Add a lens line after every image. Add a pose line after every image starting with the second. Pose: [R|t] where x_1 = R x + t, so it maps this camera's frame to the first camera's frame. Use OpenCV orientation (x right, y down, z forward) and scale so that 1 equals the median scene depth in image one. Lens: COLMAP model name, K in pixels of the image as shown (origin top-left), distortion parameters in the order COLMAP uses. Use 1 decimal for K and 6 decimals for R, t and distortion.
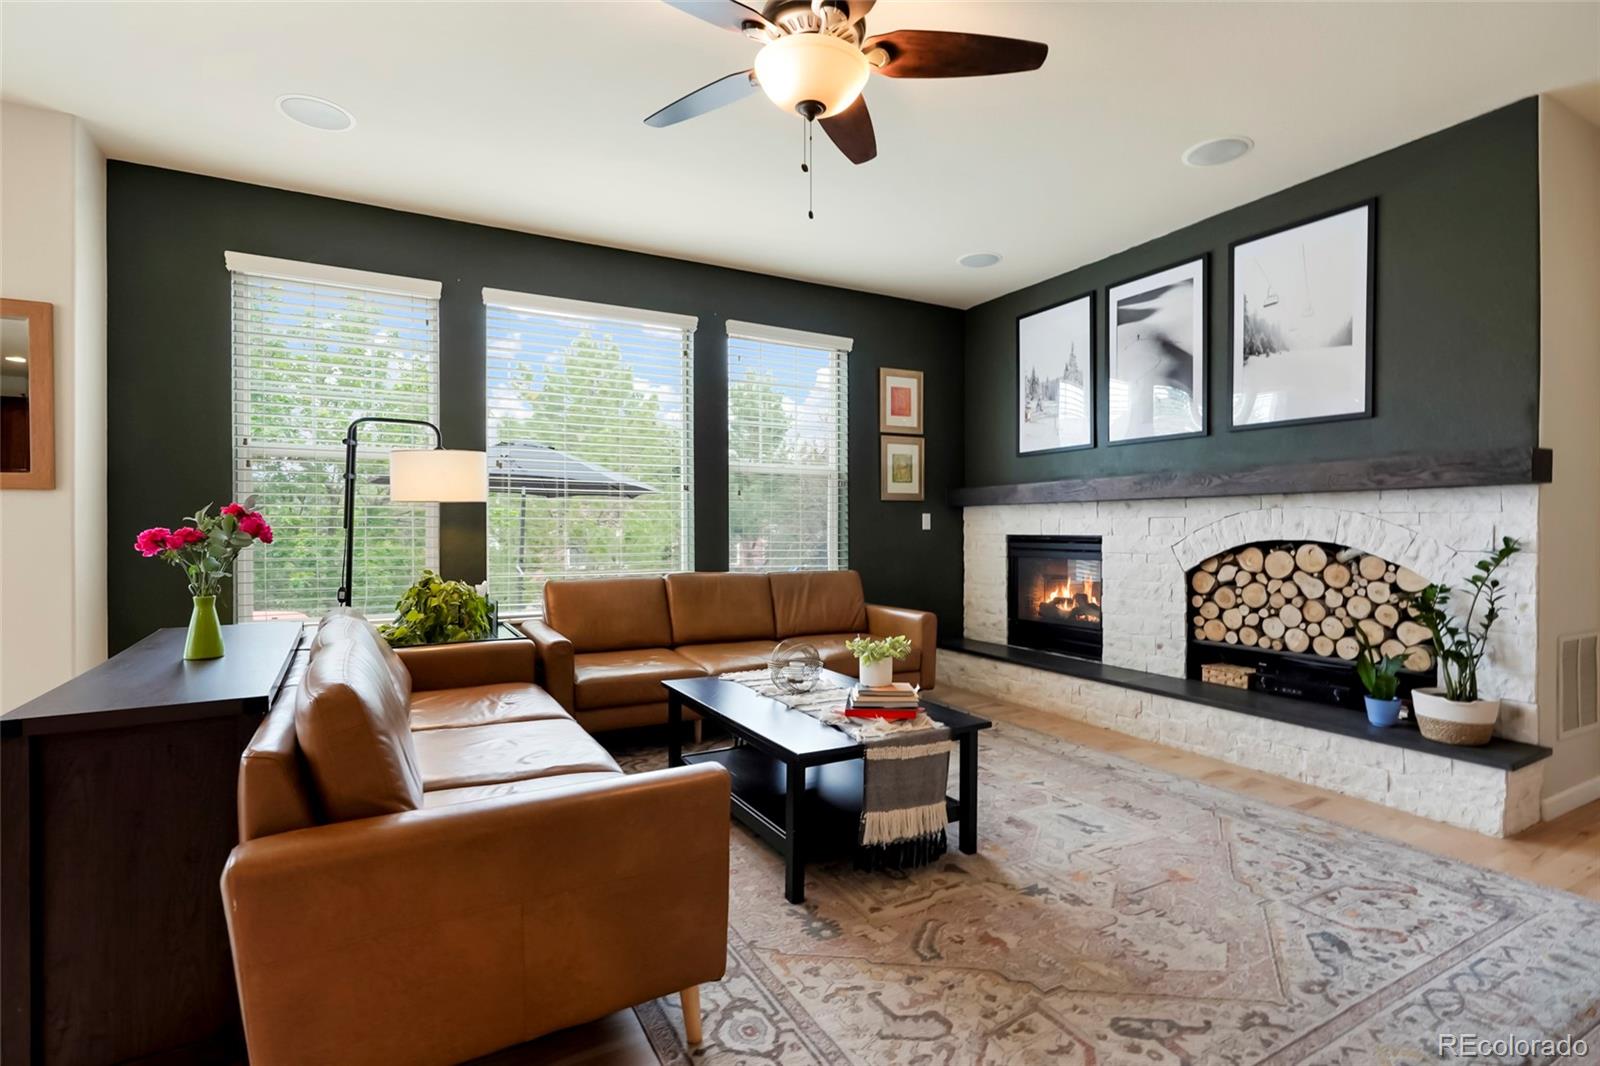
lens RADIAL K [[765.3, 0, 800.0], [0, 765.3, 533.0], [0, 0, 1]] dist [0.002377, 0.000961]
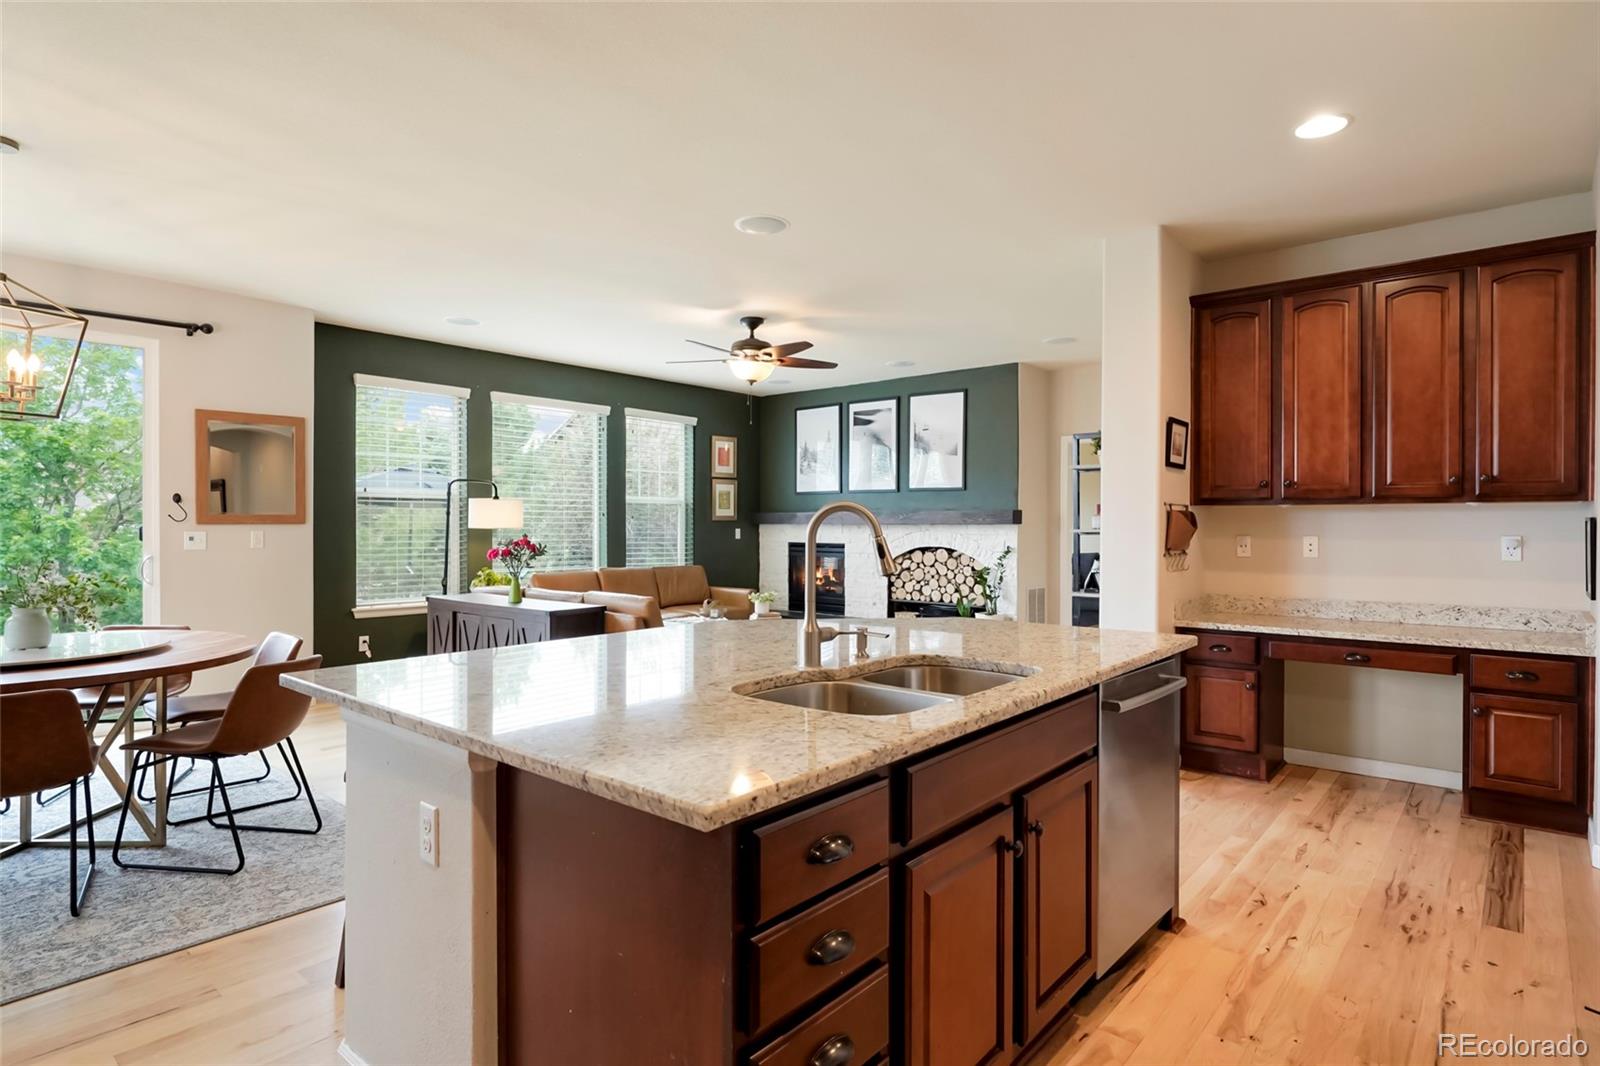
lens RADIAL K [[854.0, 0, 800.0], [0, 854.0, 533.0], [0, 0, 1]] dist [0.000106, 0.000017]
pose [[0.936464, -0.000379, 0.350764, -0.455851], [-0.001631, 0.999984, 0.005436, -0.036527], [-0.350760, -0.005662, 0.936448, -0.935605]]
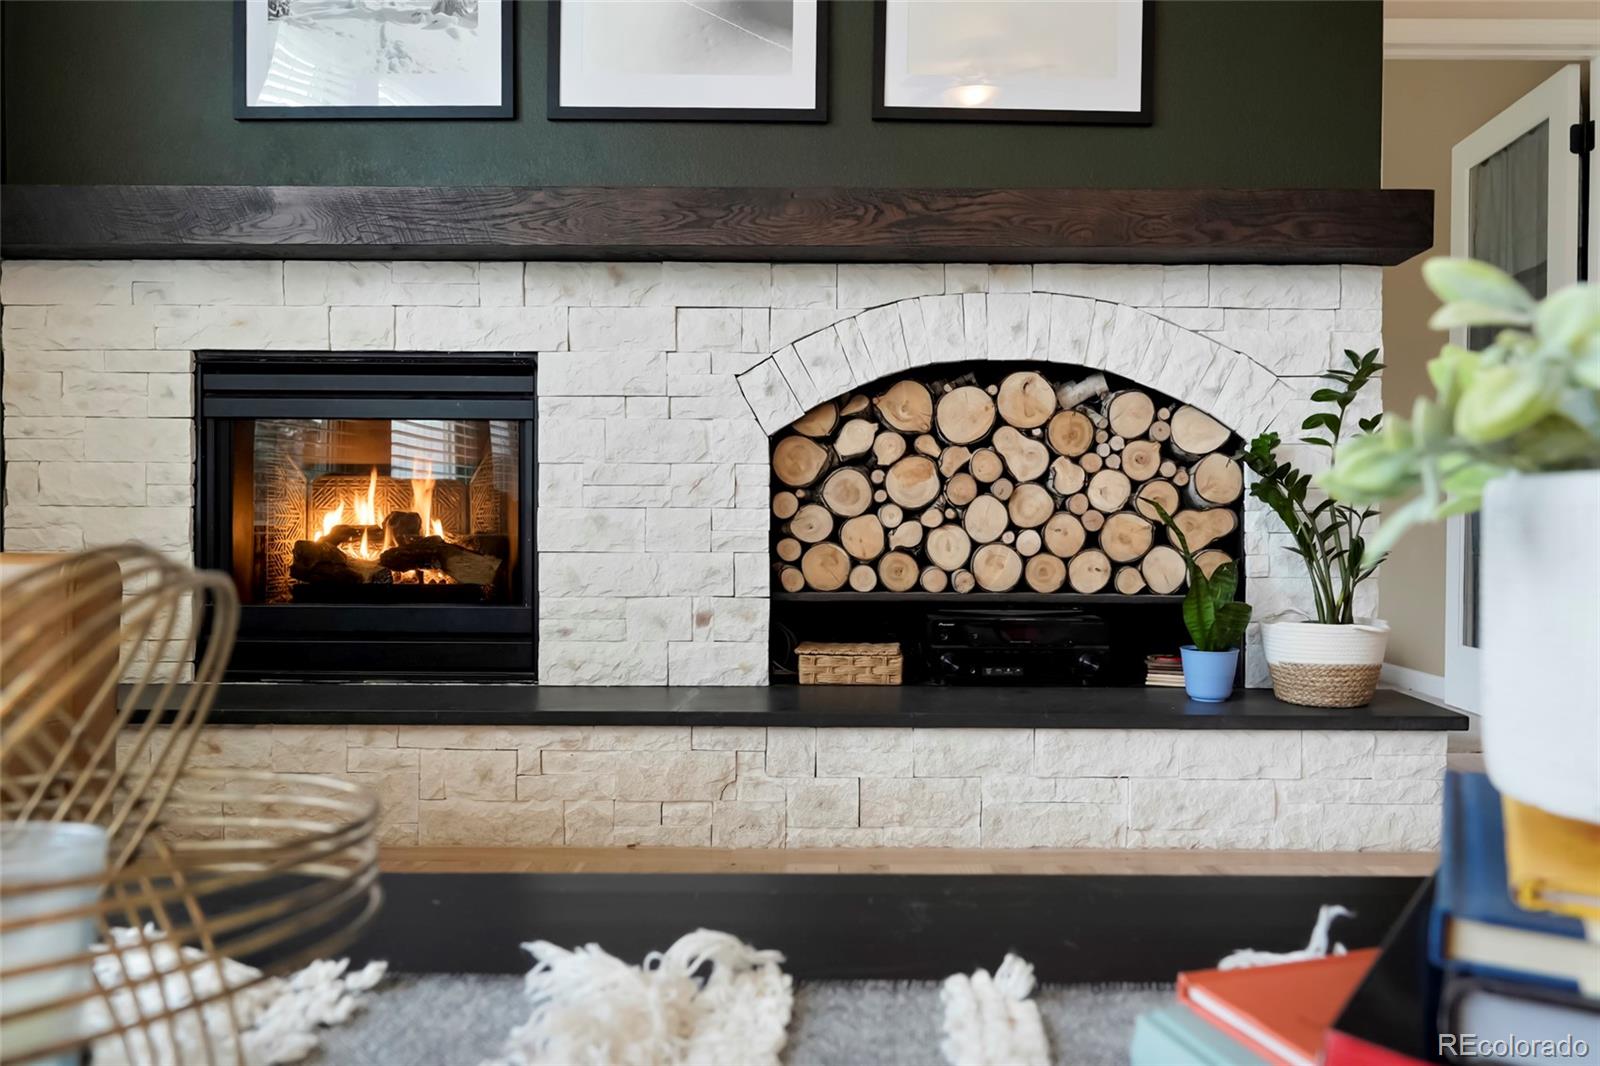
lens RADIAL K [[1107.6, 0, 799.9], [0, 1107.6, 551.3], [0, 0, 1]] dist [0.002450, 0.000049]
pose [[0.482052, -0.010017, 0.876085, -0.034697], [0.002479, 0.999946, 0.010069, 0.114803], [-0.876139, -0.002682, 0.482051, 0.722481]]
